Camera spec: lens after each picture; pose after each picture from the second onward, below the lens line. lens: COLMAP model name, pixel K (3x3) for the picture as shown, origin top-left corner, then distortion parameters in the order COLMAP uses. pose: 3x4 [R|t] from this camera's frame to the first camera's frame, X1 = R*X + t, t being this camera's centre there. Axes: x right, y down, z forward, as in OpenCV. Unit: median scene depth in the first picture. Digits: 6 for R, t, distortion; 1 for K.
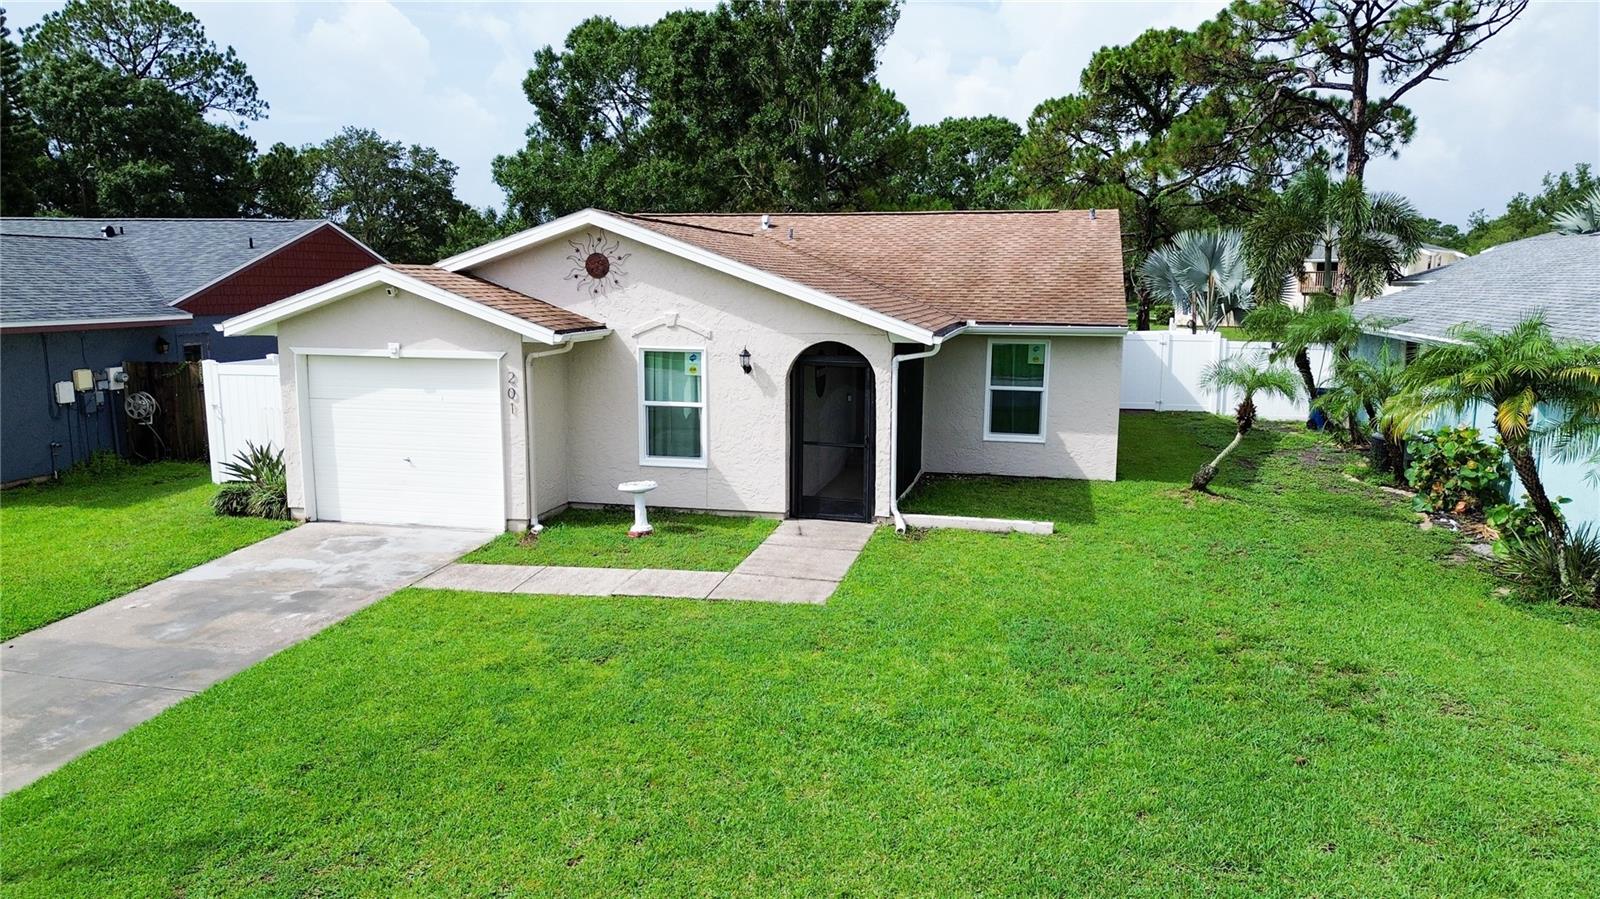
lens RADIAL K [[1131.7, 0, 800.0], [0, 1131.7, 449.5], [0, 0, 1]] dist [0.069637, -0.076564]
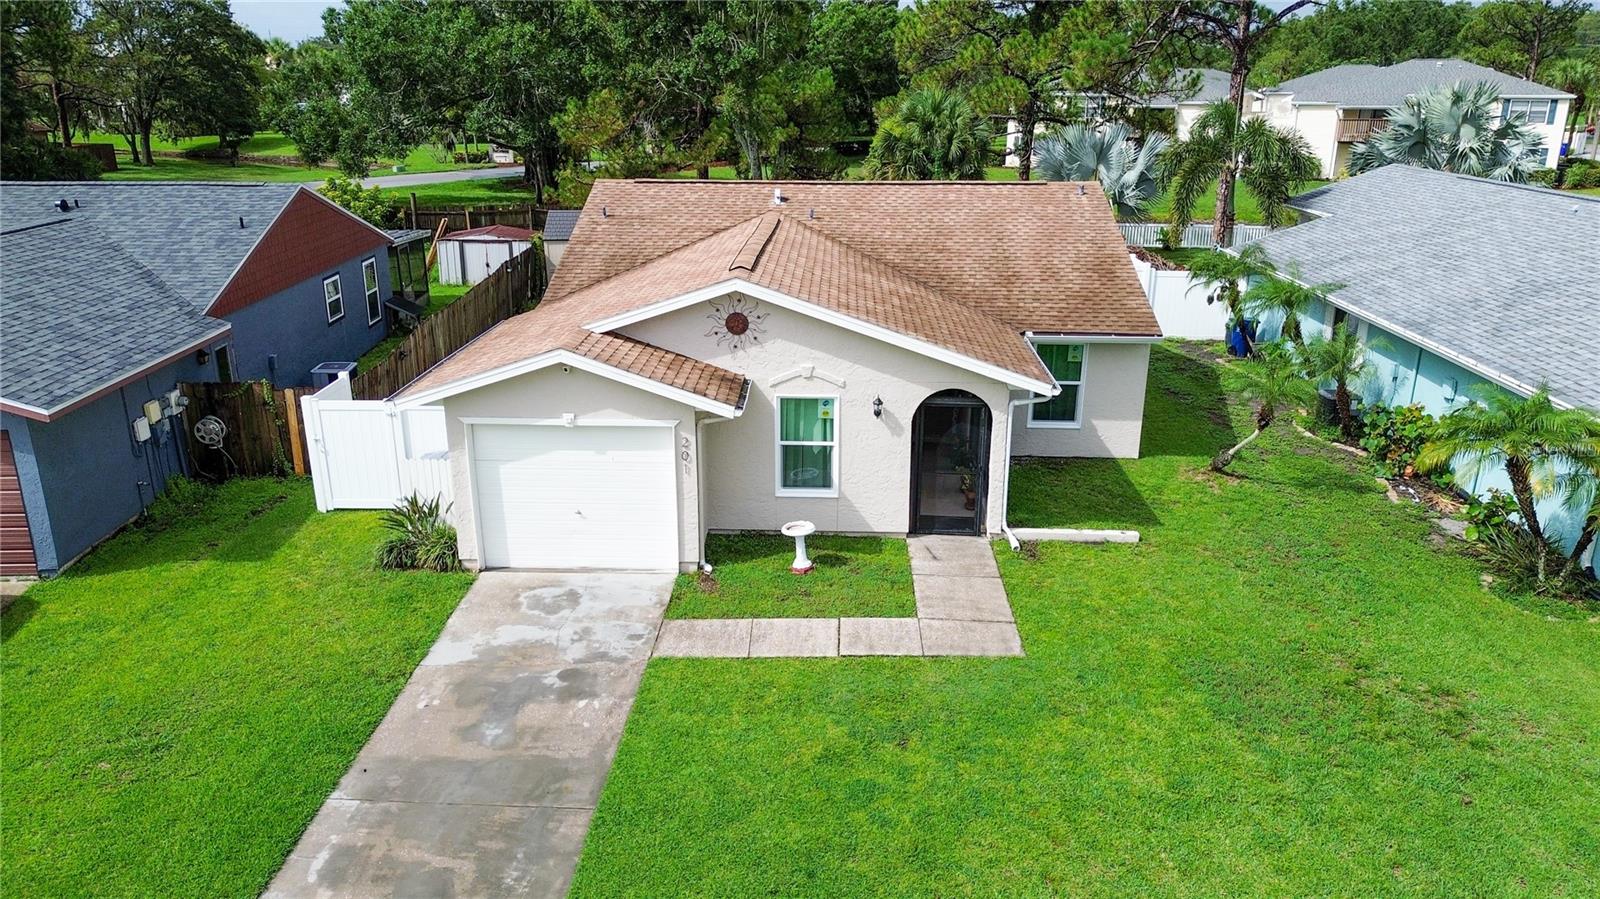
lens RADIAL K [[1131.7, 0, 800.0], [0, 1131.7, 449.5], [0, 0, 1]] dist [0.069637, -0.076564]
pose [[0.982116, -0.063181, 0.177361, -0.323872], [0.032034, 0.984353, 0.173273, -0.232681], [-0.185534, -0.164493, 0.968772, -0.085103]]
